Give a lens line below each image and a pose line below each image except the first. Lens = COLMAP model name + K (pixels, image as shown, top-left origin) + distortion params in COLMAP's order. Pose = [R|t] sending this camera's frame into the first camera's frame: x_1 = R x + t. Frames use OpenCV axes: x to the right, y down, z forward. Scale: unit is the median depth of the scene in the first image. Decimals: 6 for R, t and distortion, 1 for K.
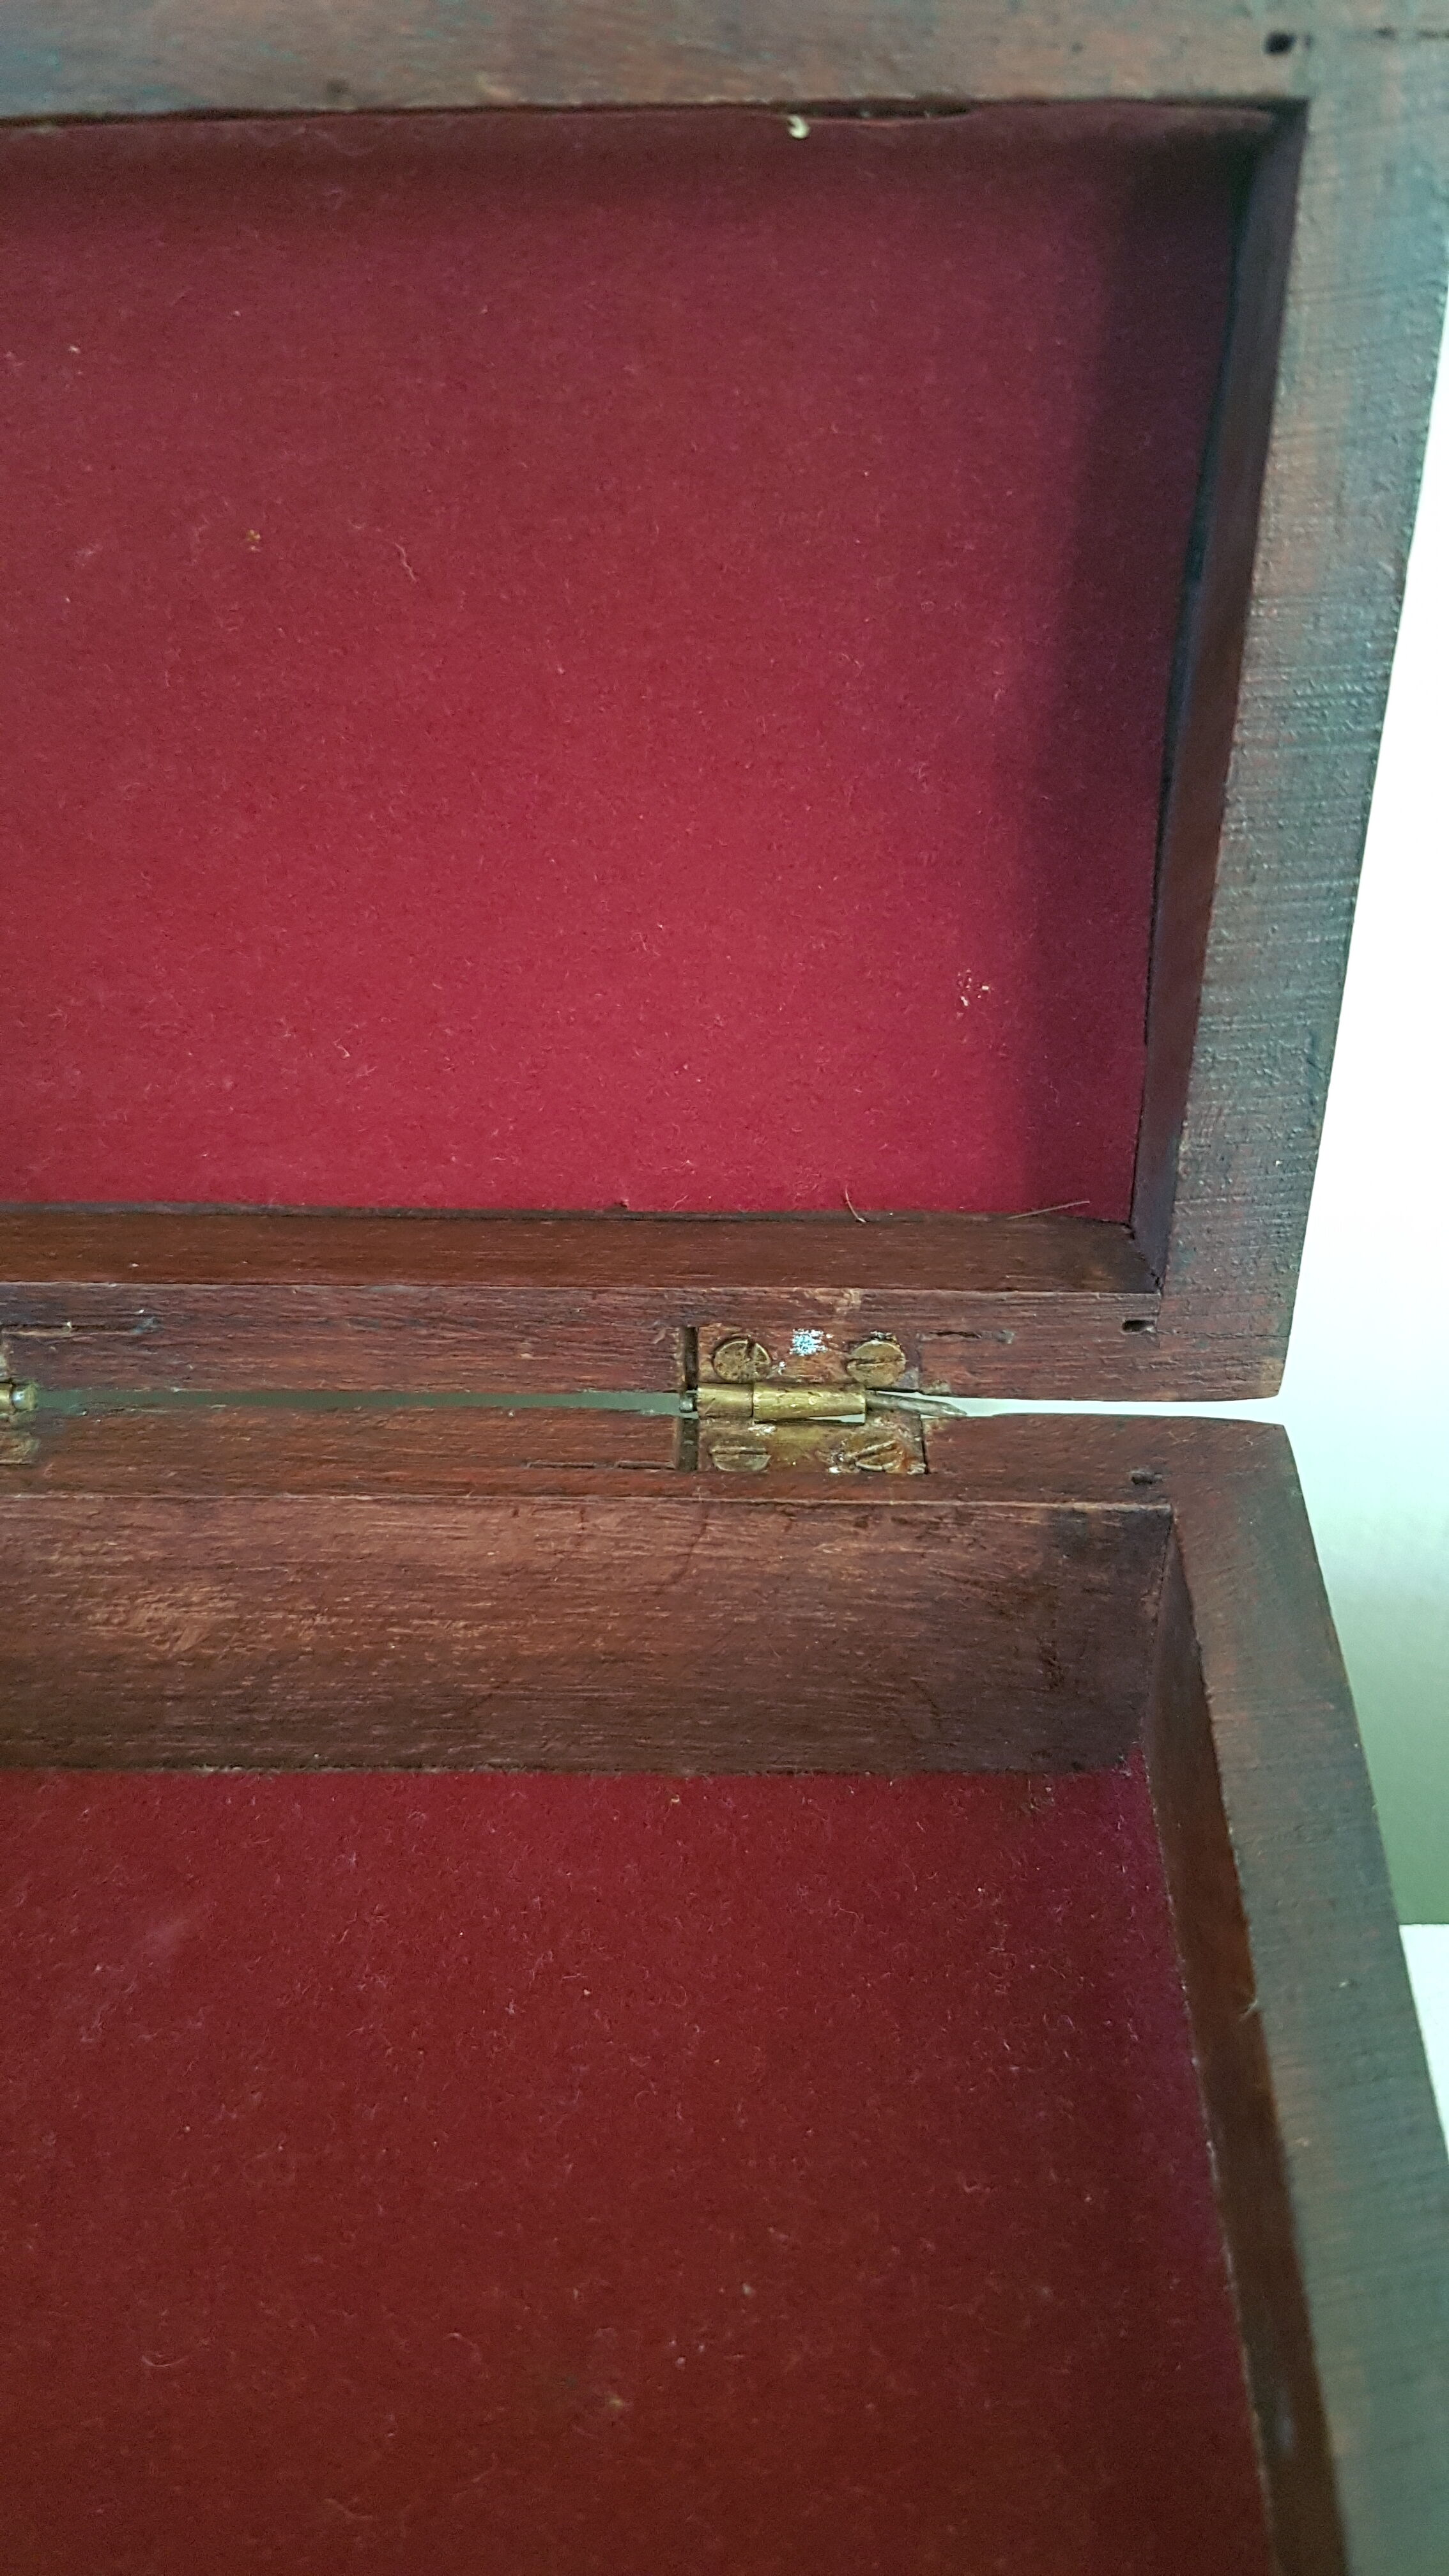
lens RADIAL K [[2065.9, 0, 712.7], [0, 2065.9, 1271.4], [0, 0, 1]] dist [0.281880, -0.732117]
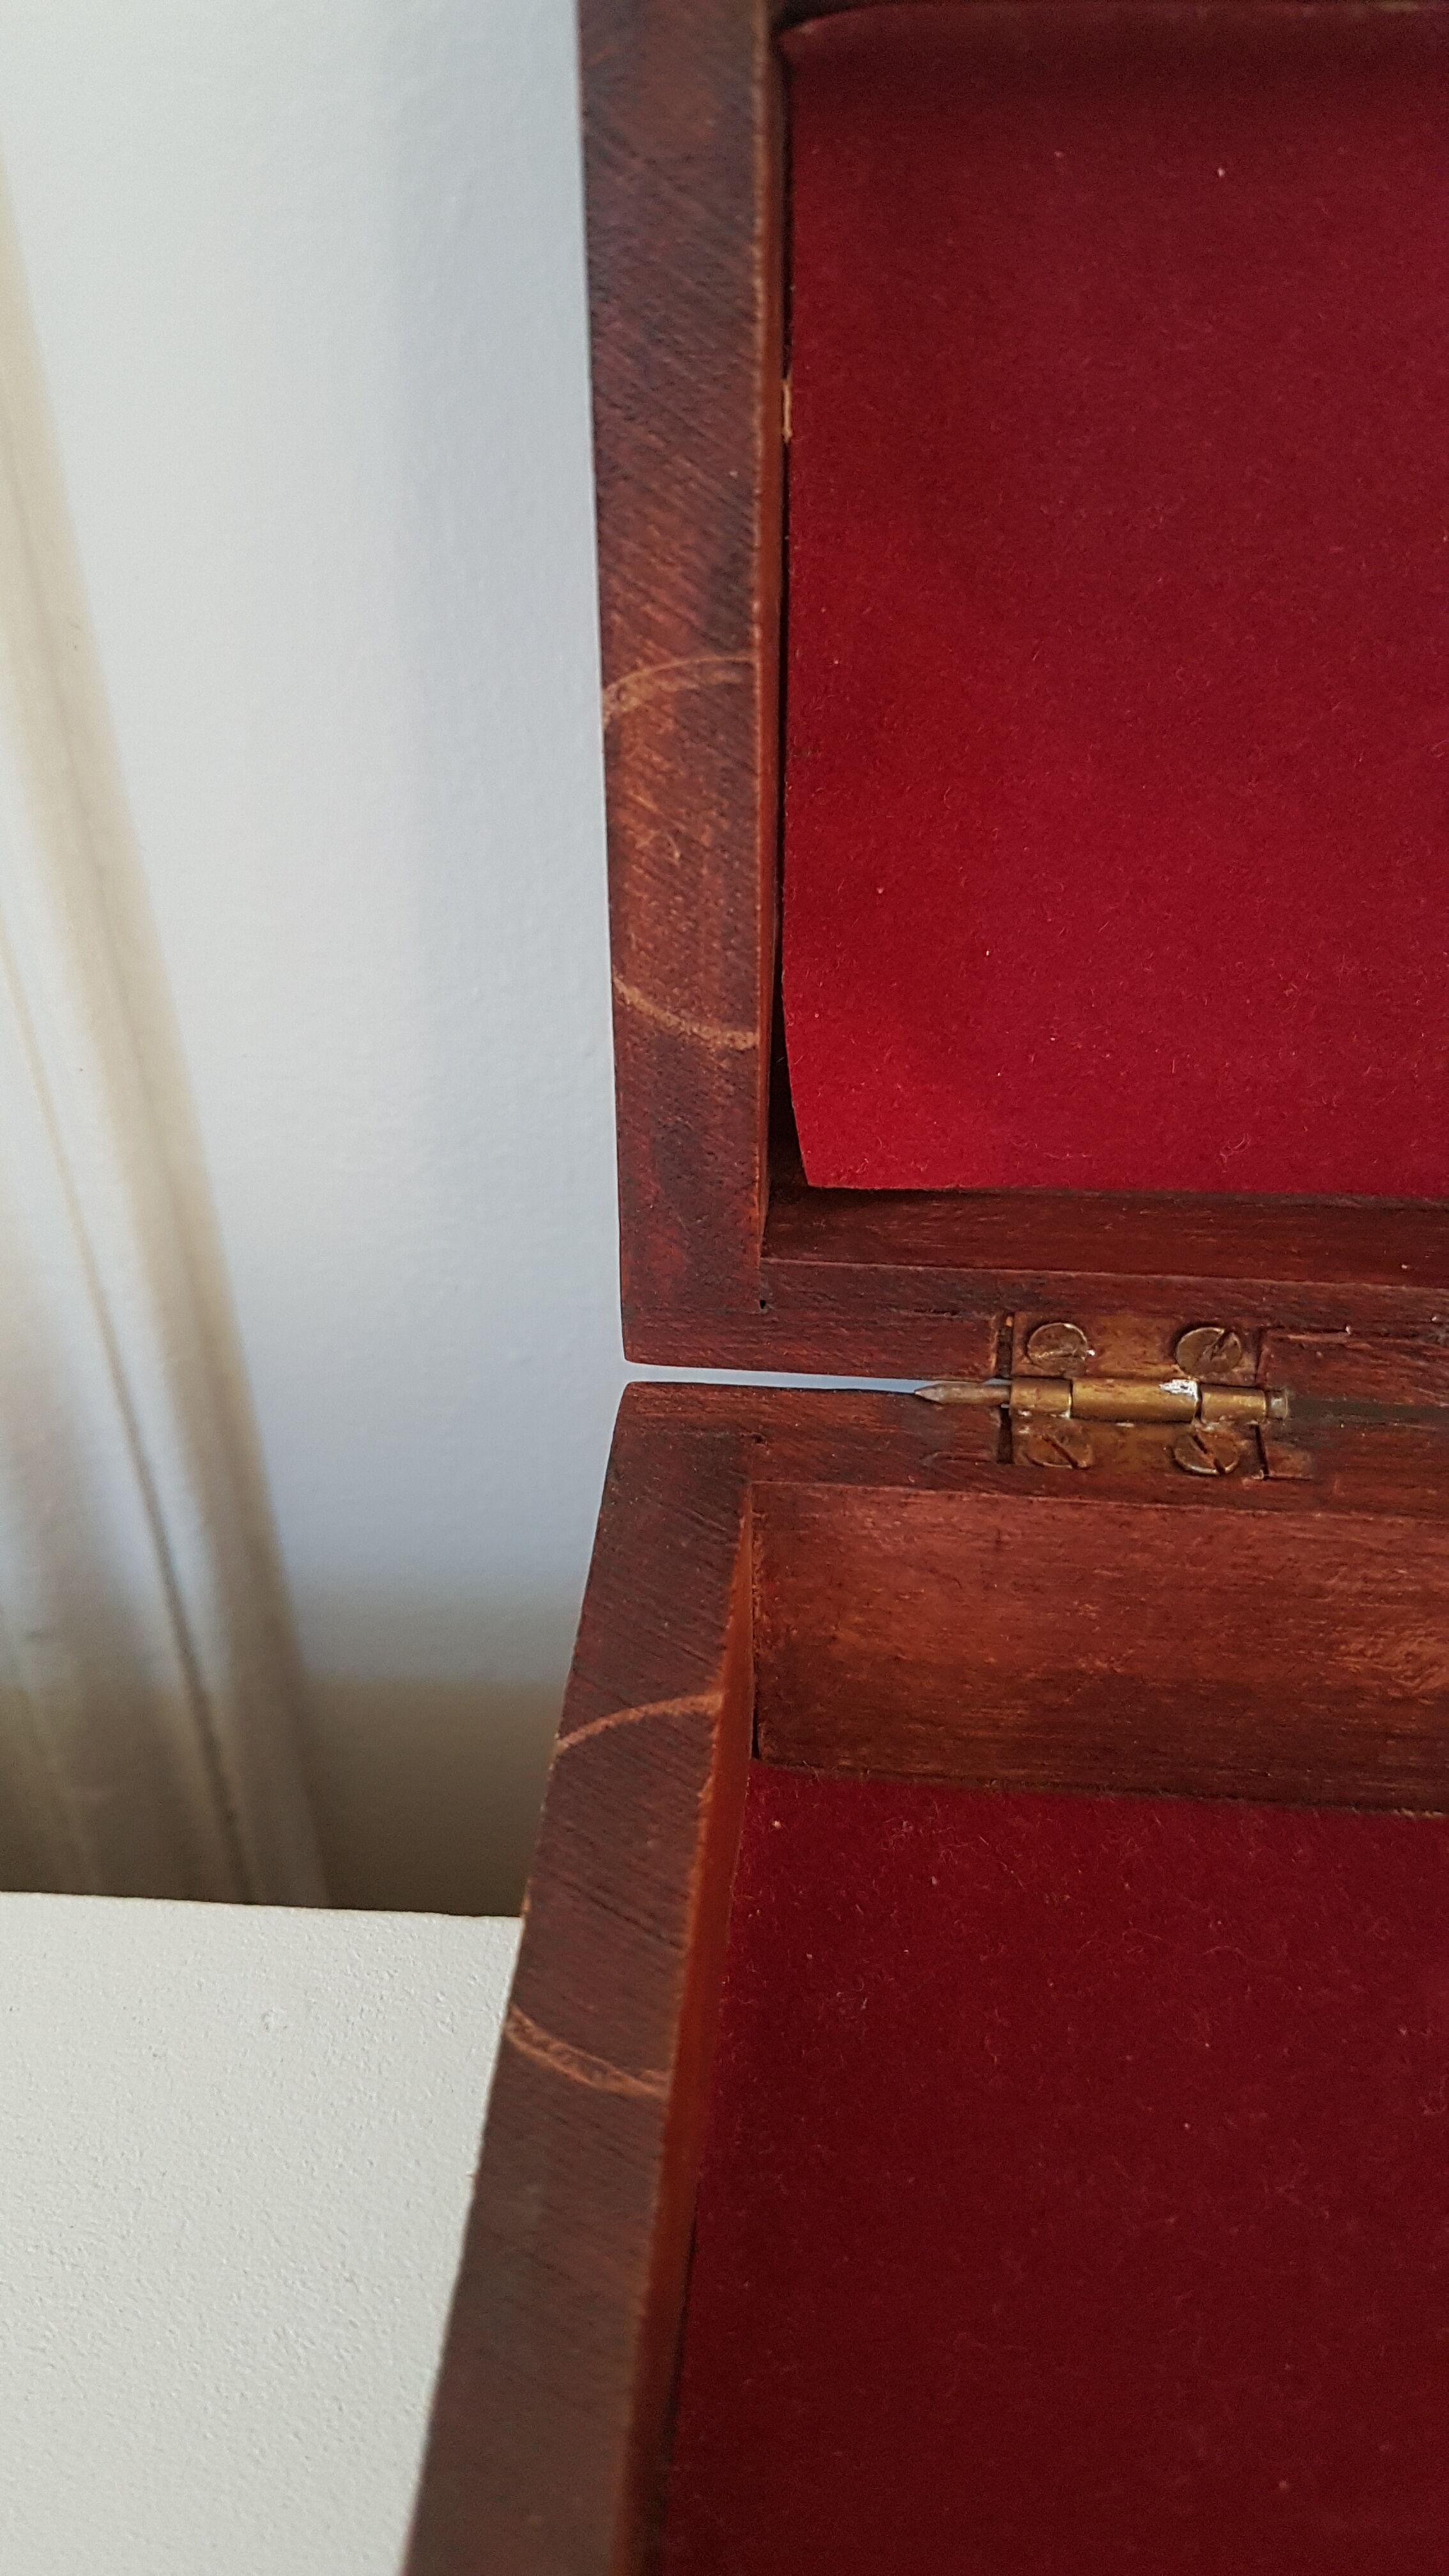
lens RADIAL K [[2065.9, 0, 712.7], [0, 2065.9, 1271.4], [0, 0, 1]] dist [0.281880, -0.732117]
pose [[0.997710, 0.036388, -0.057023, -0.532664], [-0.035422, 0.999213, 0.017852, -0.006778], [0.057628, -0.015792, 0.998213, 0.066922]]
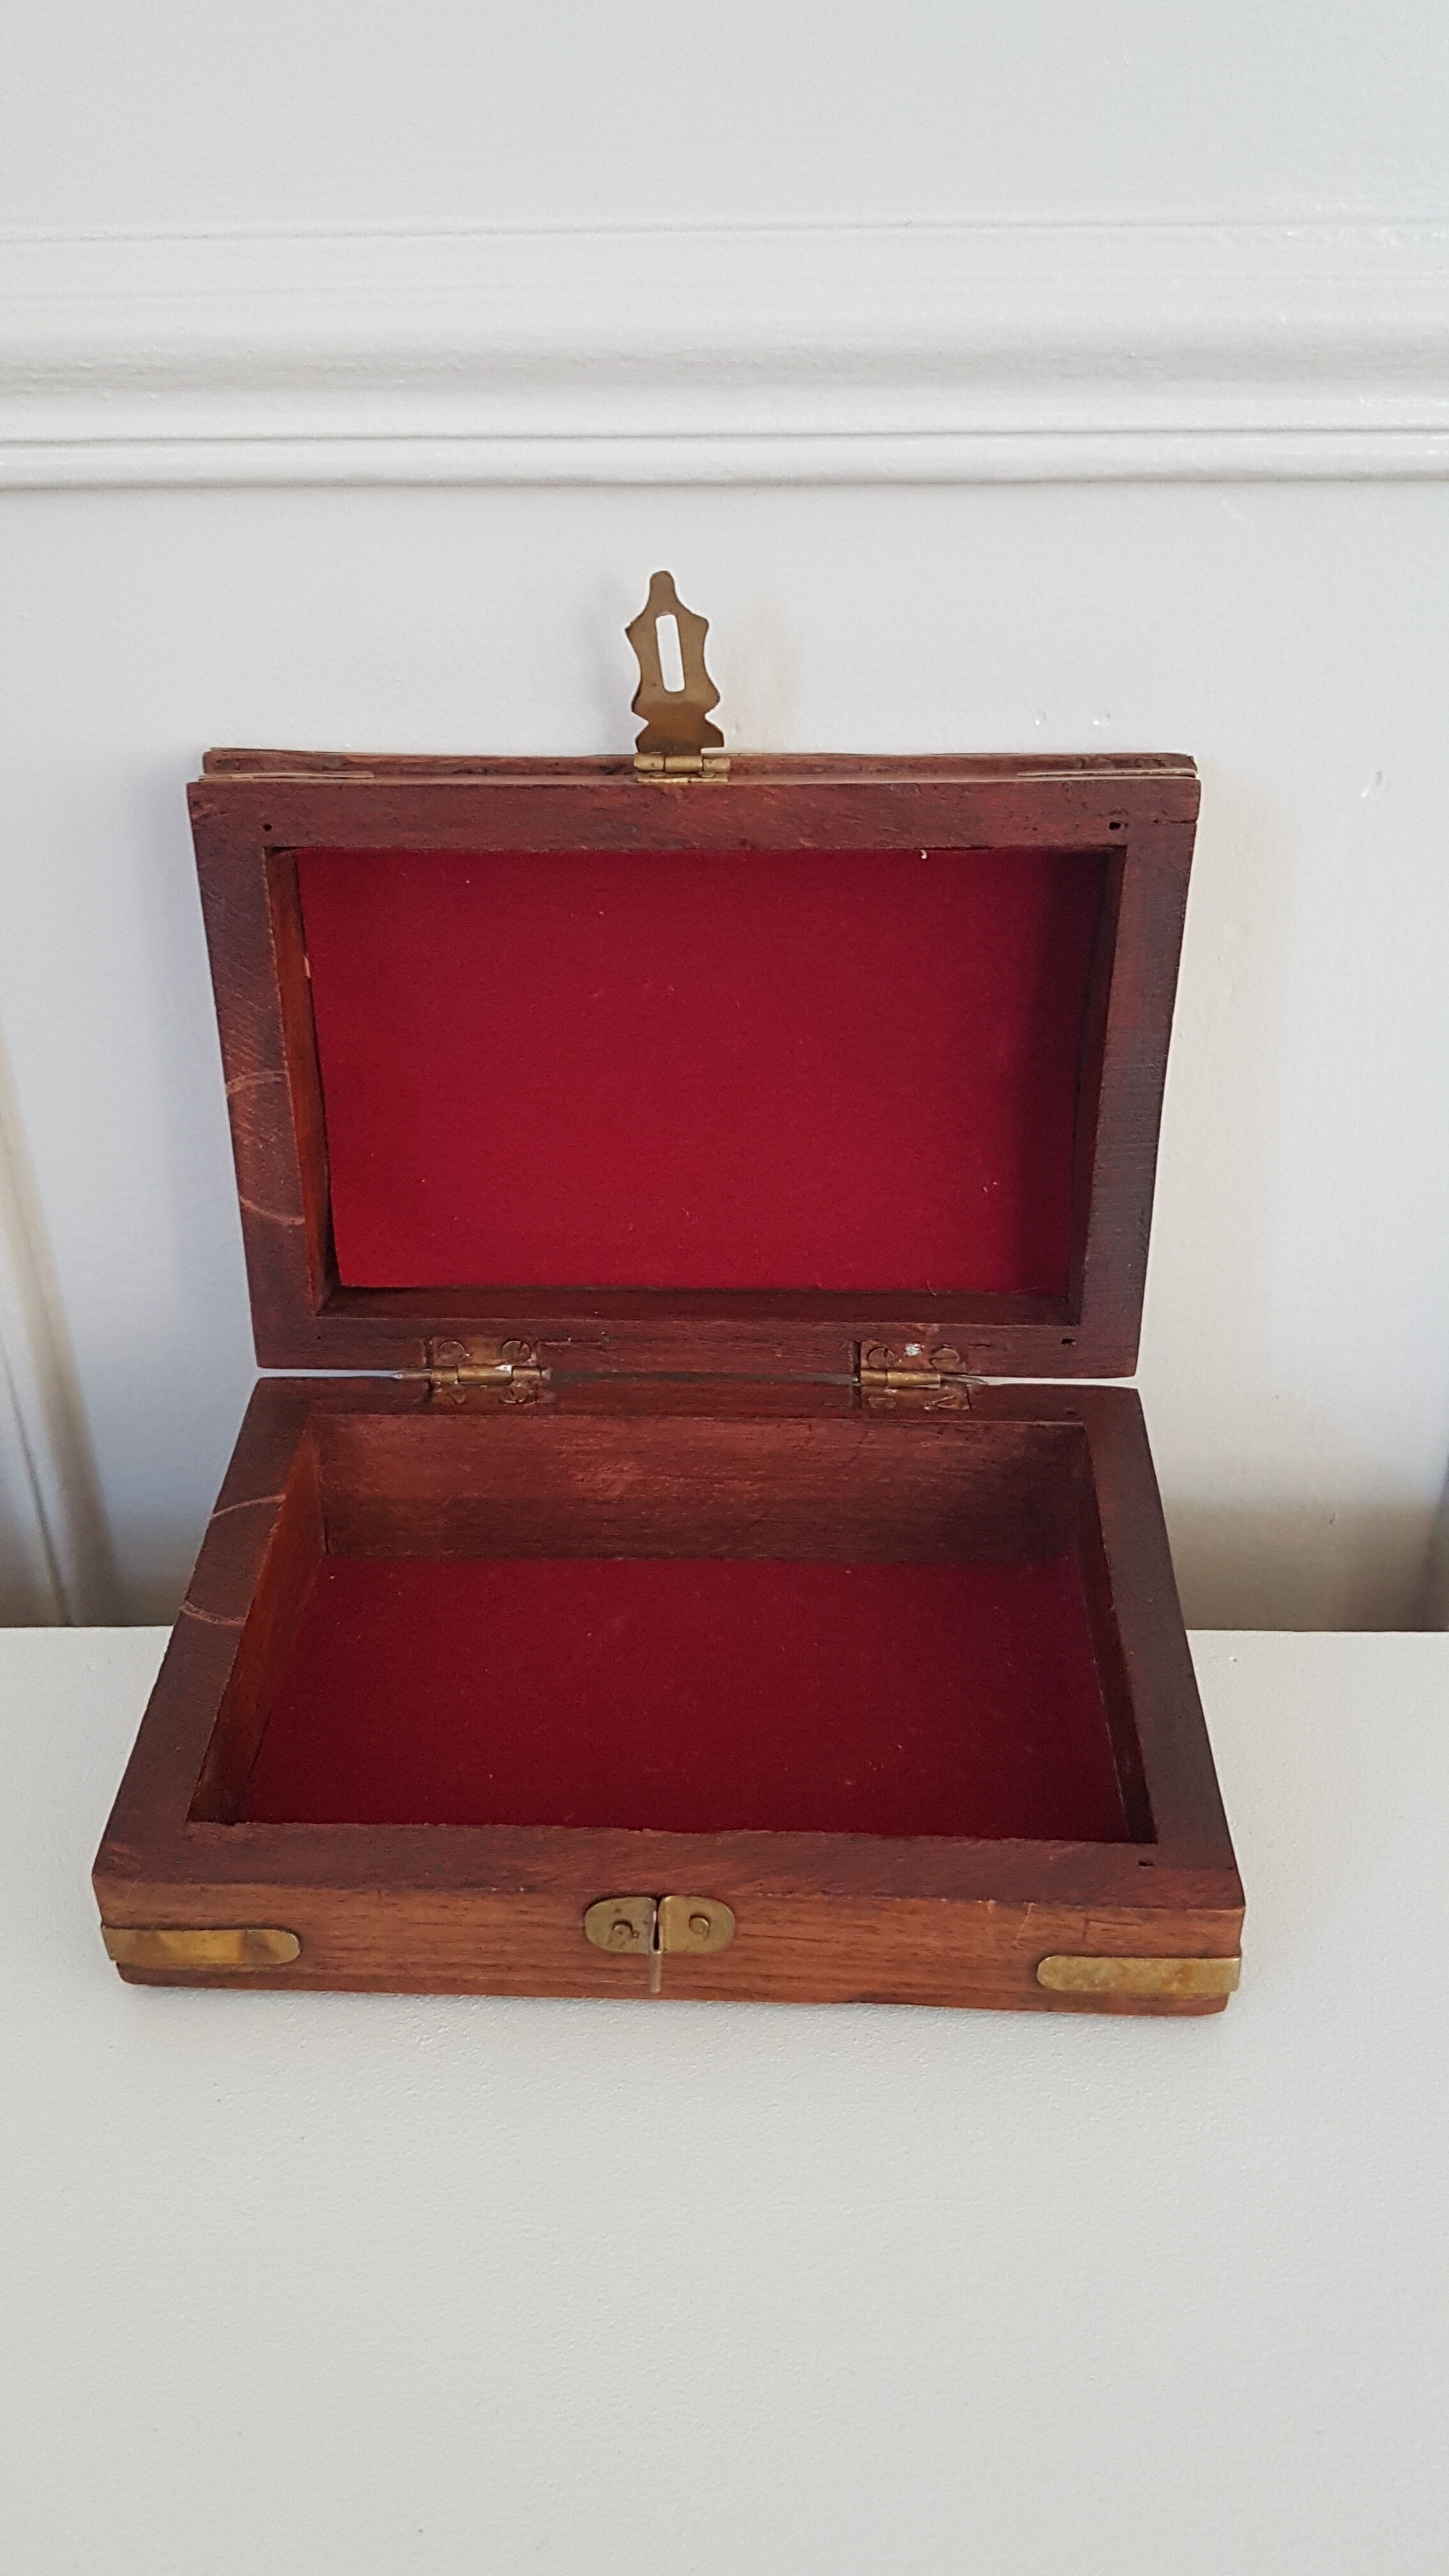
lens RADIAL K [[2065.9, 0, 712.7], [0, 2065.9, 1271.4], [0, 0, 1]] dist [0.281880, -0.732117]
pose [[0.999991, 0.004190, 0.001112, -0.162199], [-0.004106, 0.997762, -0.066744, 0.096858], [-0.001389, 0.066739, 0.997770, -1.120694]]
